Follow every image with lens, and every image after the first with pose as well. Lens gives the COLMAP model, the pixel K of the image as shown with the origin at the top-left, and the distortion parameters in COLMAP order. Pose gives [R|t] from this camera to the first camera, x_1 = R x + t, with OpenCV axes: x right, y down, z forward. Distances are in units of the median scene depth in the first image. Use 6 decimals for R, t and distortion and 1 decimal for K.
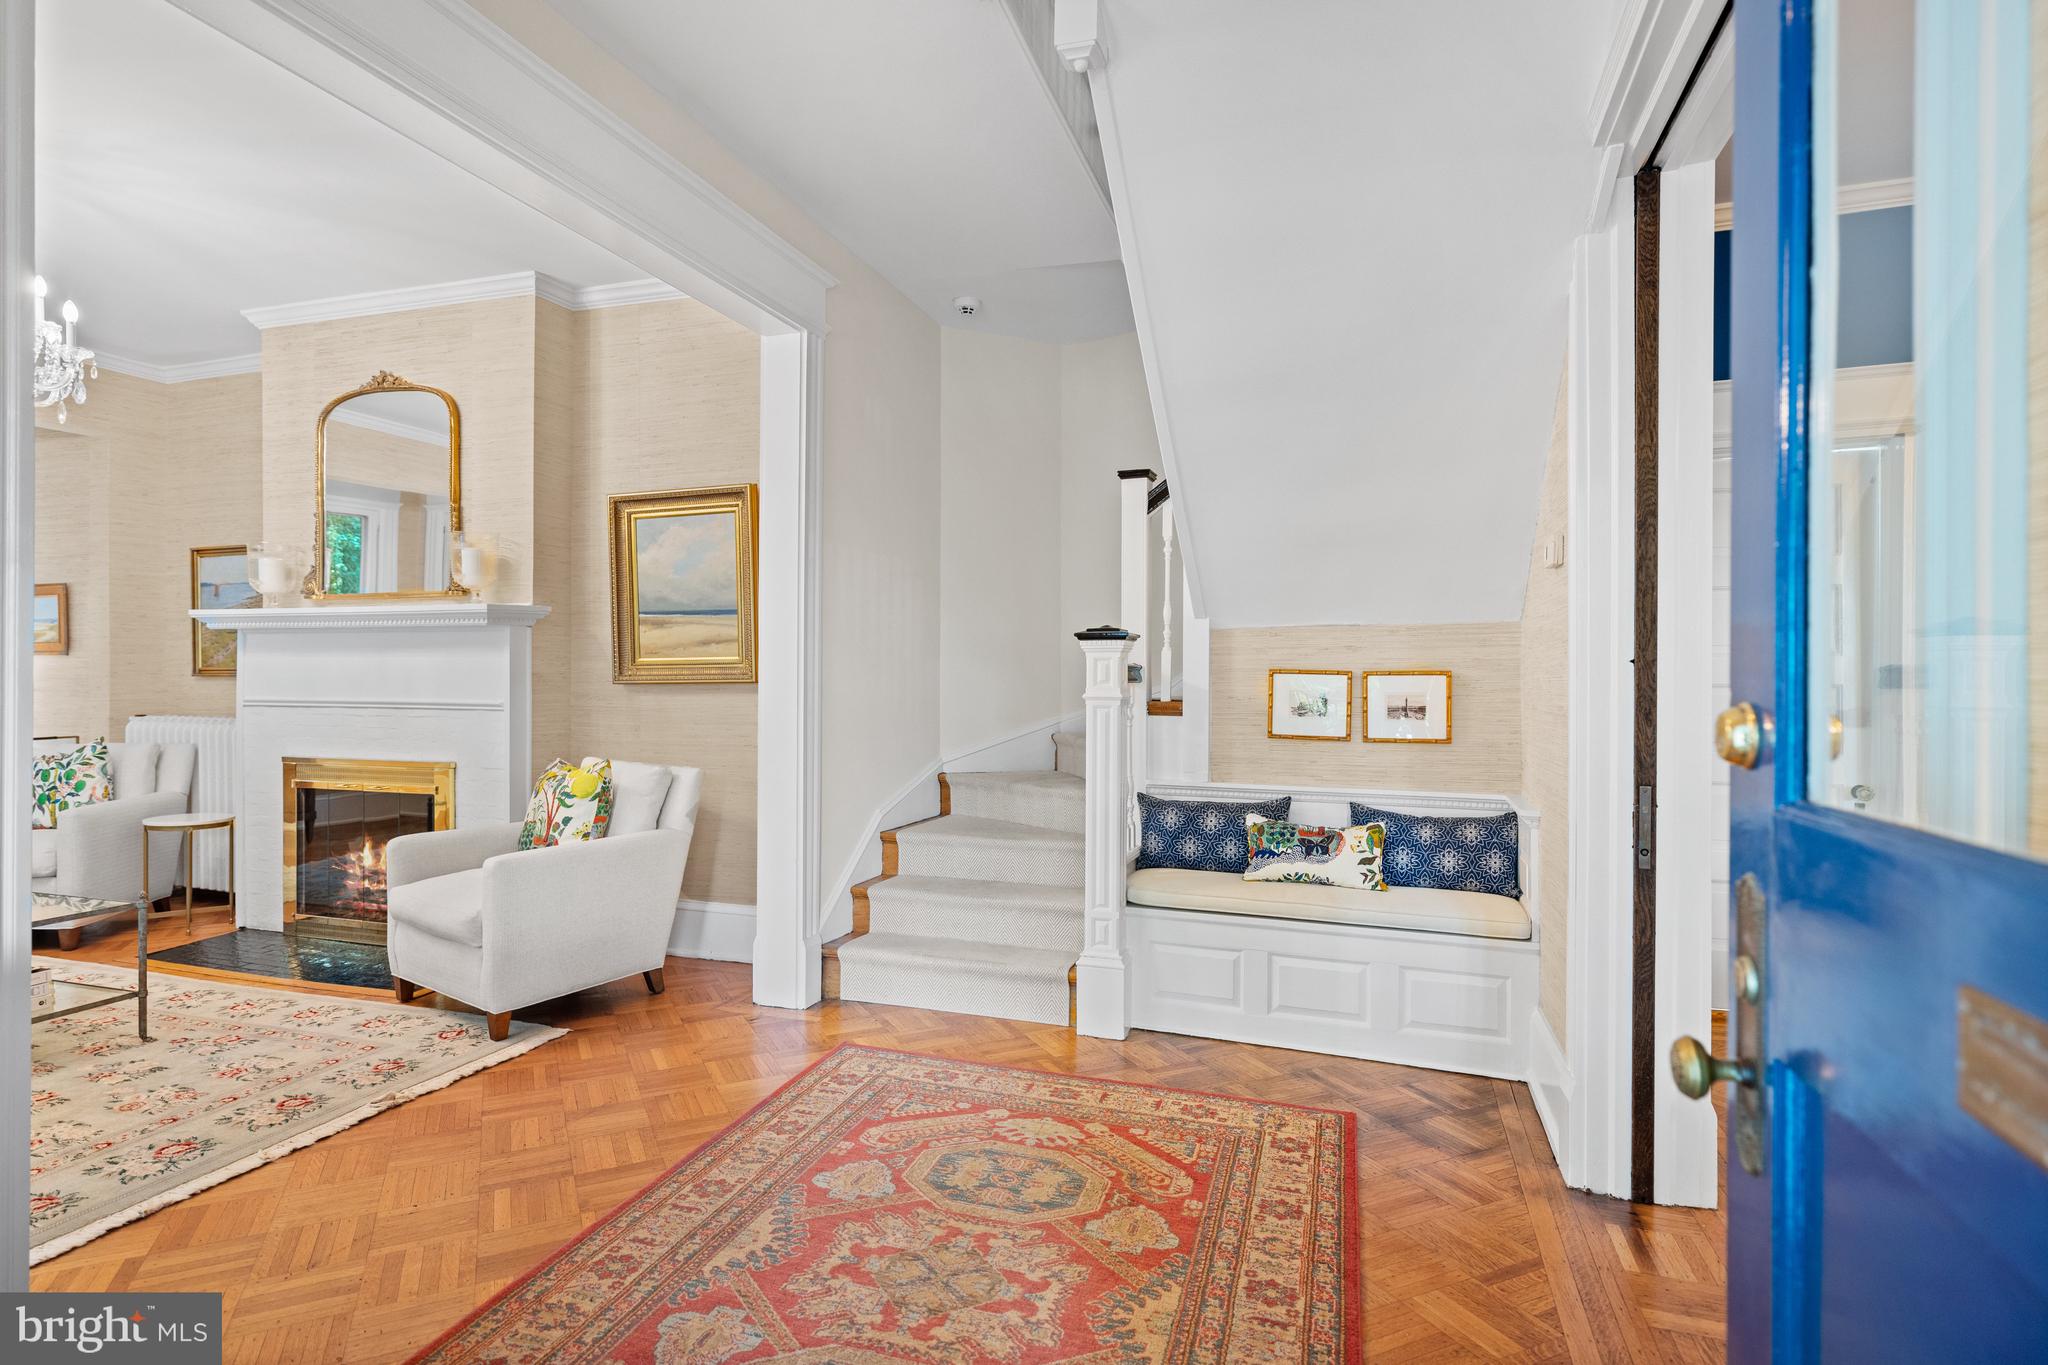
lens RADIAL K [[1076.0, 0, 1005.8], [0, 1076.0, 680.6], [0, 0, 1]] dist [0.012856, 0.000110]
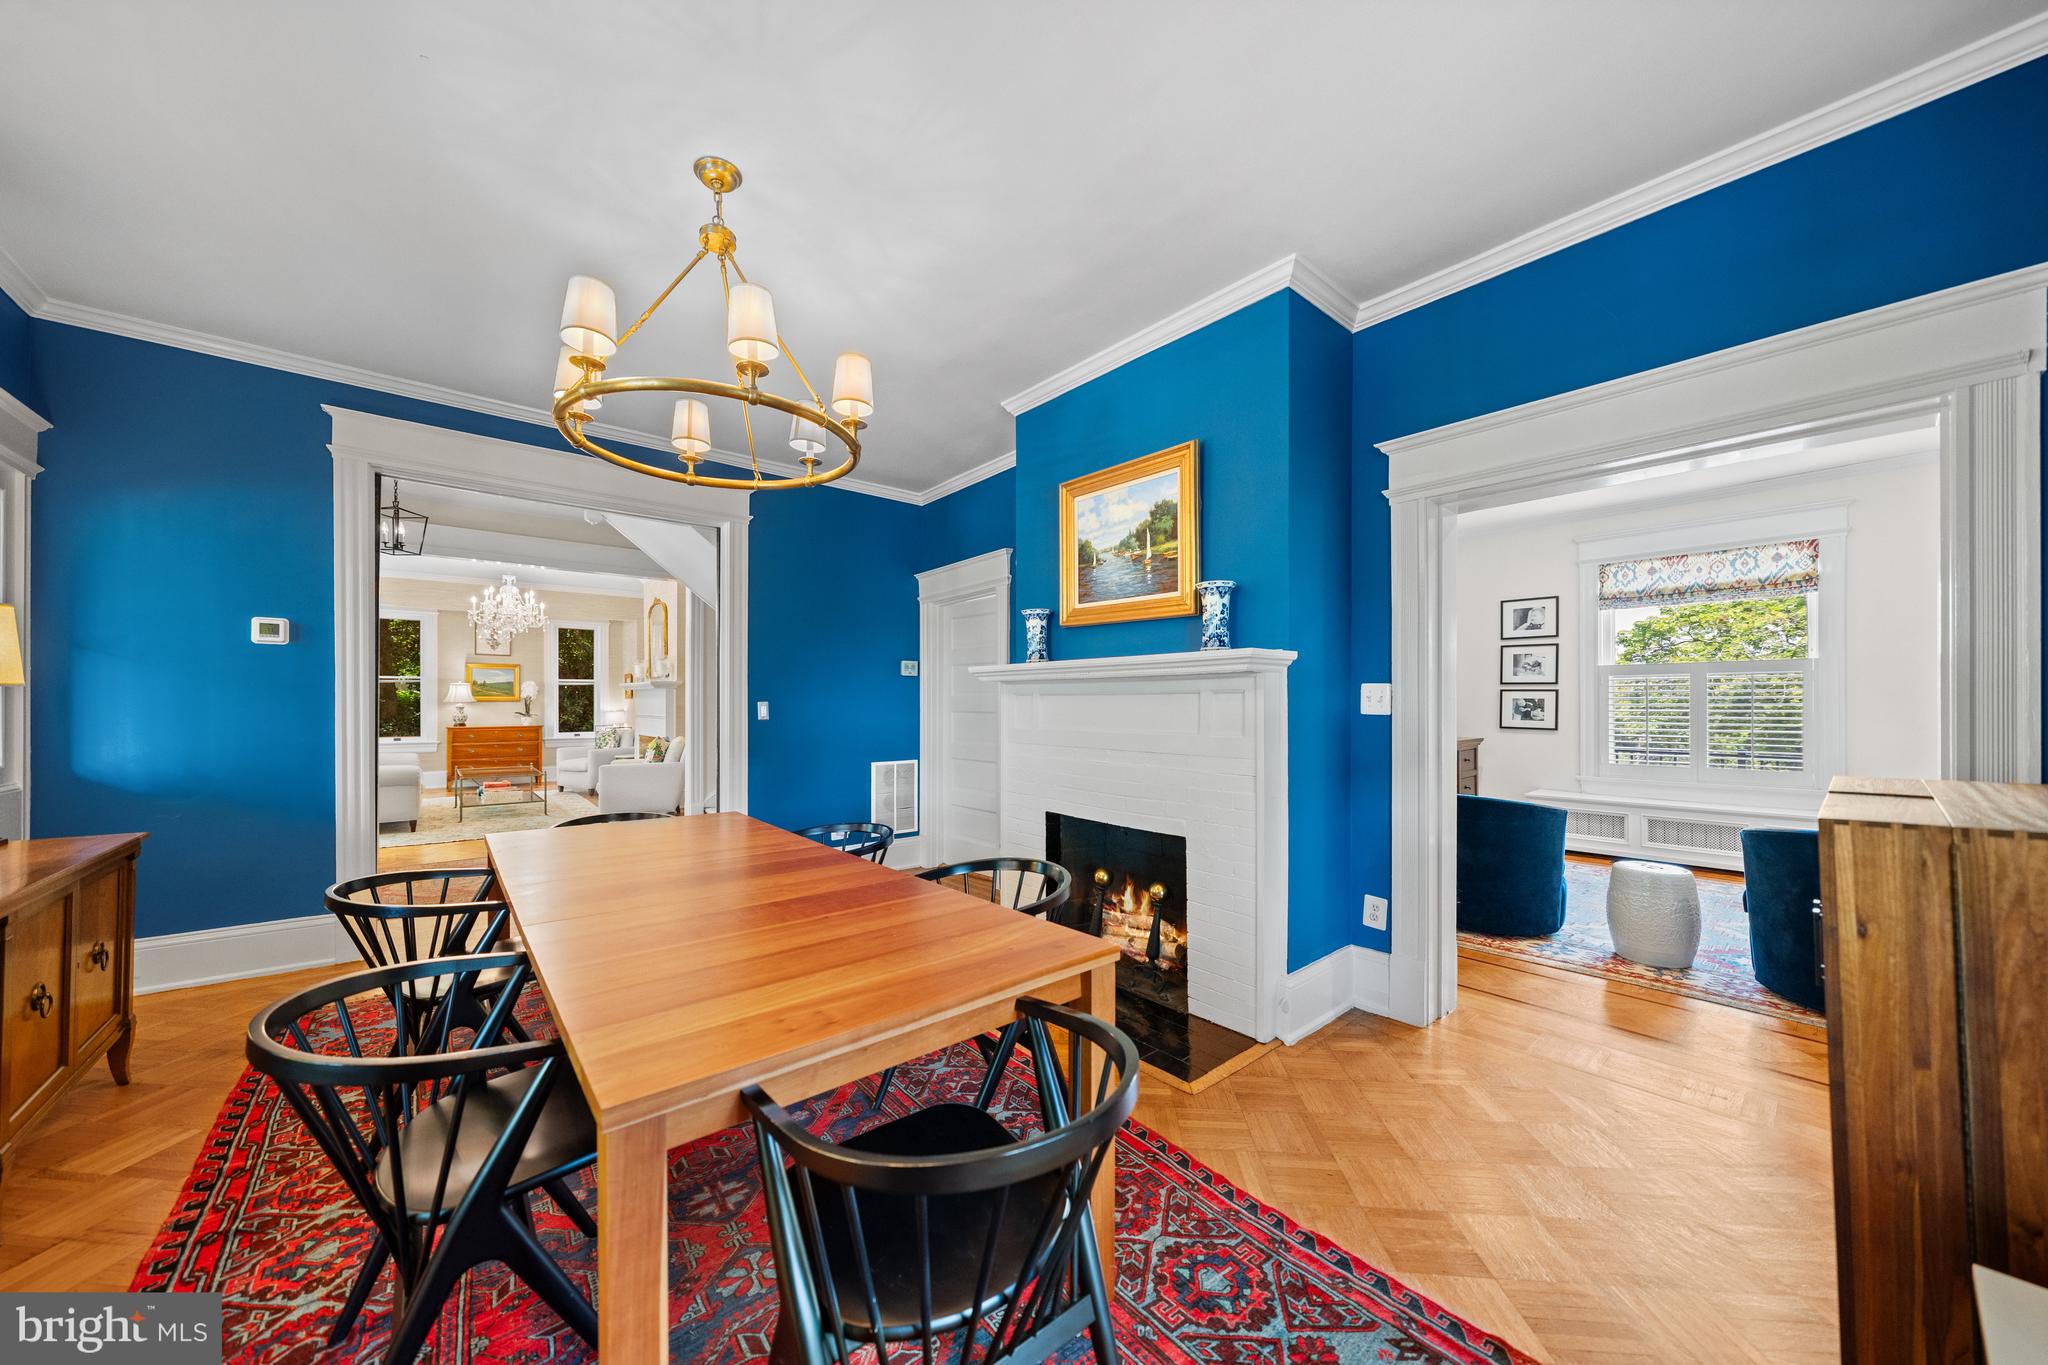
lens RADIAL K [[705.9, 0, 1016.3], [0, 705.9, 701.8], [0, 0, 1]] dist [-0.001505, -0.000139]
pose [[0.862051, -0.007271, -0.506769, 1.123197], [0.001658, 0.999932, -0.011528, 0.009333], [0.506819, 0.009097, 0.862005, -0.100676]]
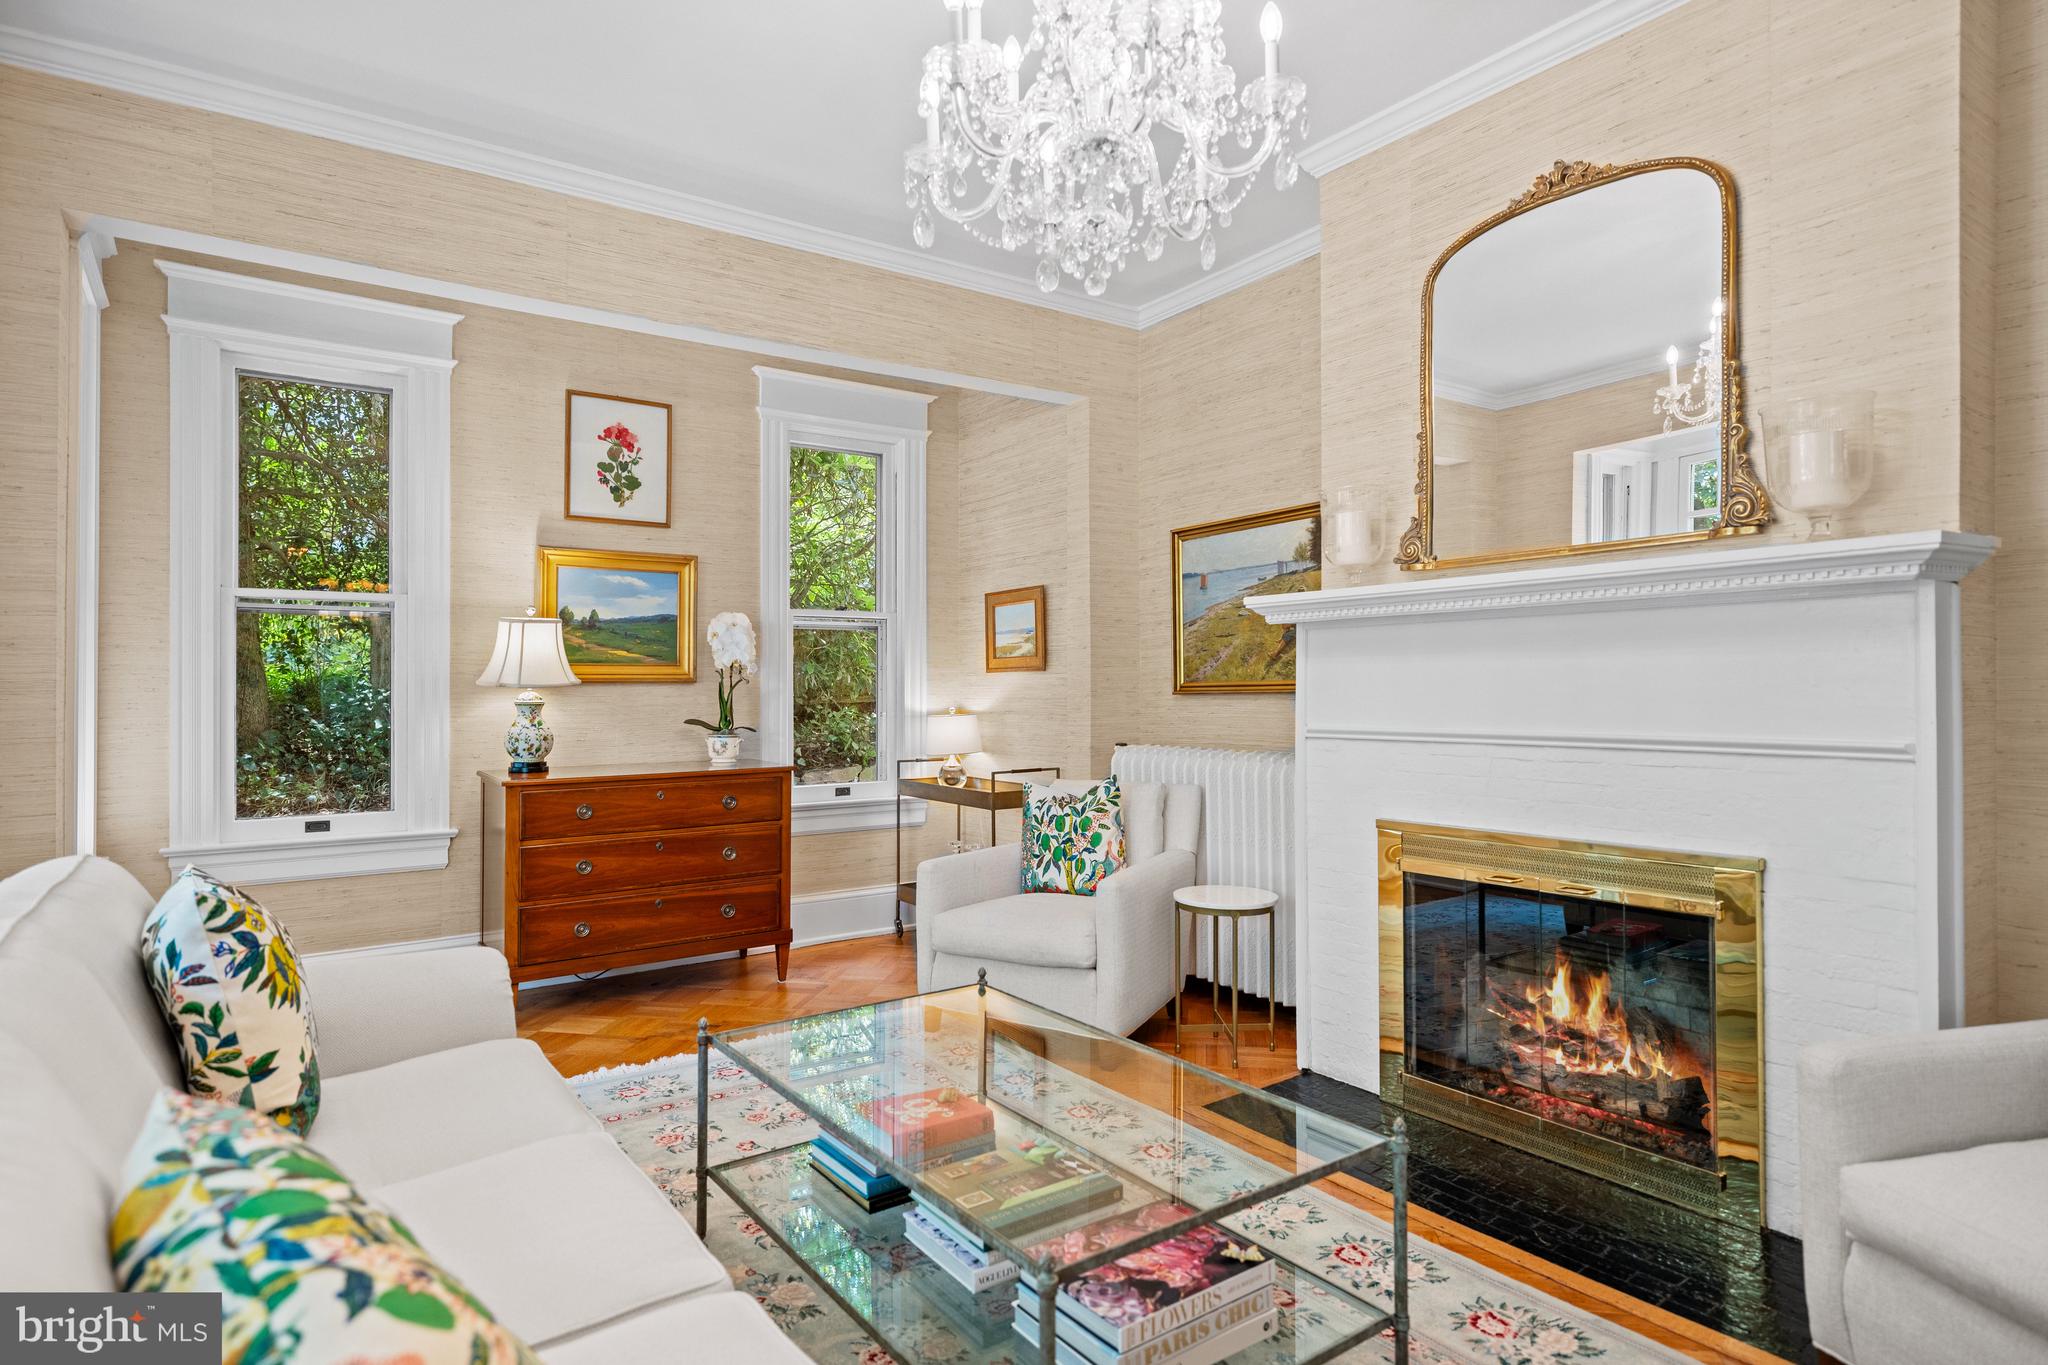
lens RADIAL K [[1106.7, 0, 1022.9], [0, 1106.7, 684.8], [0, 0, 1]] dist [0.002746, -0.000682]
pose [[0.819857, -0.013850, -0.572400, -0.460675], [0.008328, 0.999890, -0.012265, -0.002665], [0.572507, 0.005289, 0.819883, 0.342345]]
